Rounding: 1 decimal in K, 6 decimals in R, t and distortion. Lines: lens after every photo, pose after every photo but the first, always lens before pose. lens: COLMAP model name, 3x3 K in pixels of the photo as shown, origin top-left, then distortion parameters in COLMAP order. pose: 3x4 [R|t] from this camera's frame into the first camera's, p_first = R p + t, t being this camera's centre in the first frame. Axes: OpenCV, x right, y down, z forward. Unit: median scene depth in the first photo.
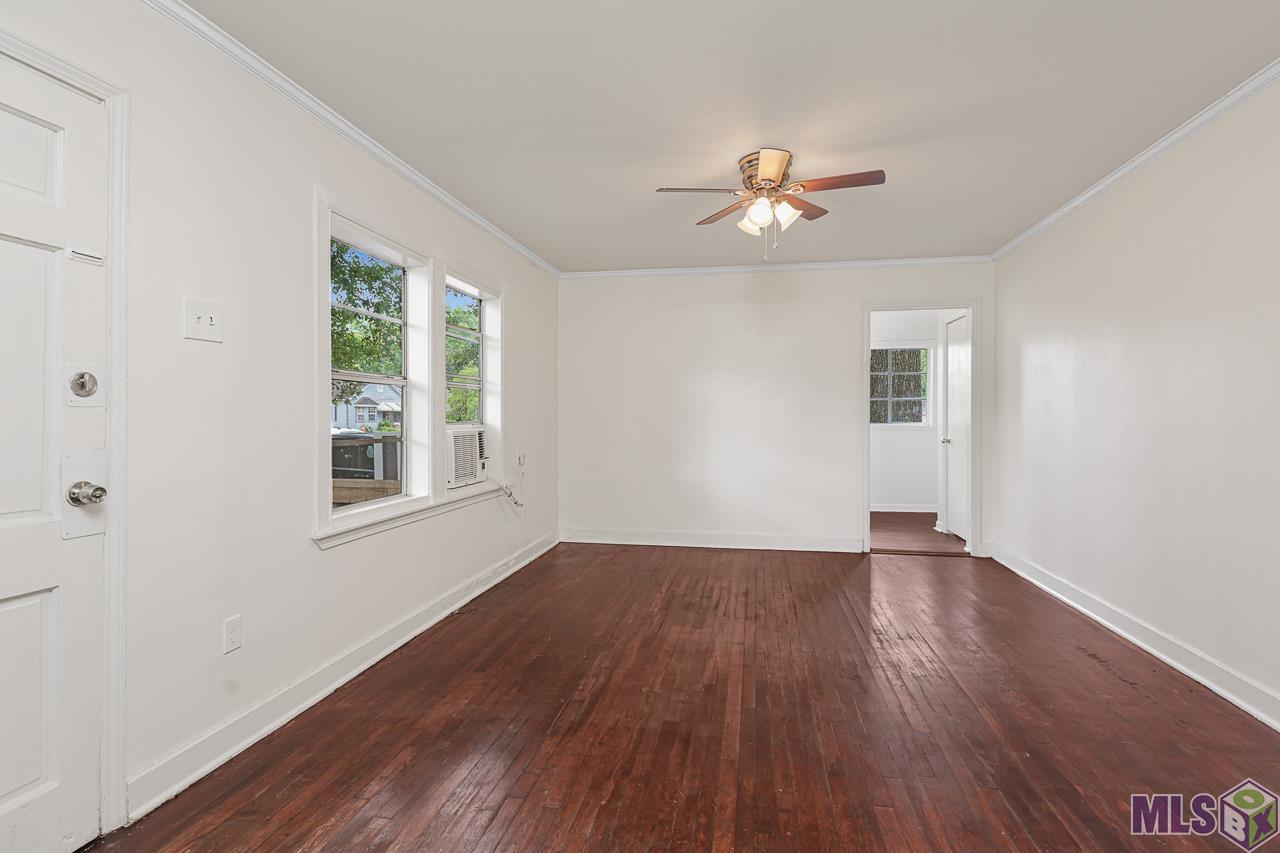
lens RADIAL K [[593.9, 0, 652.7], [0, 593.9, 416.7], [0, 0, 1]] dist [0.006857, -0.001220]
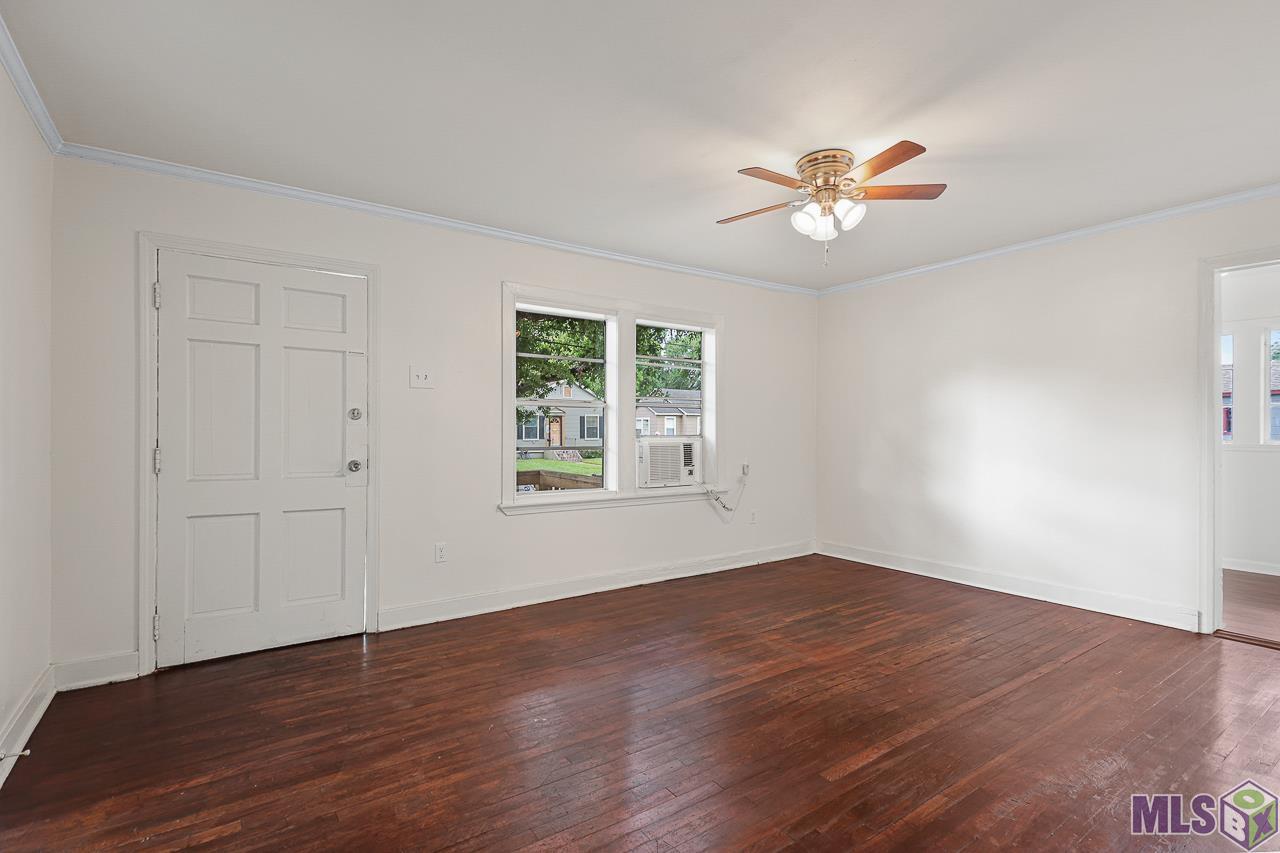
lens RADIAL K [[593.9, 0, 644.5], [0, 593.9, 428.6], [0, 0, 1]] dist [0.006857, -0.001220]
pose [[0.703813, -0.004682, -0.710370, 0.579735], [-0.000345, 0.999976, -0.006932, 0.004365], [0.710385, 0.005124, 0.703795, 0.110762]]
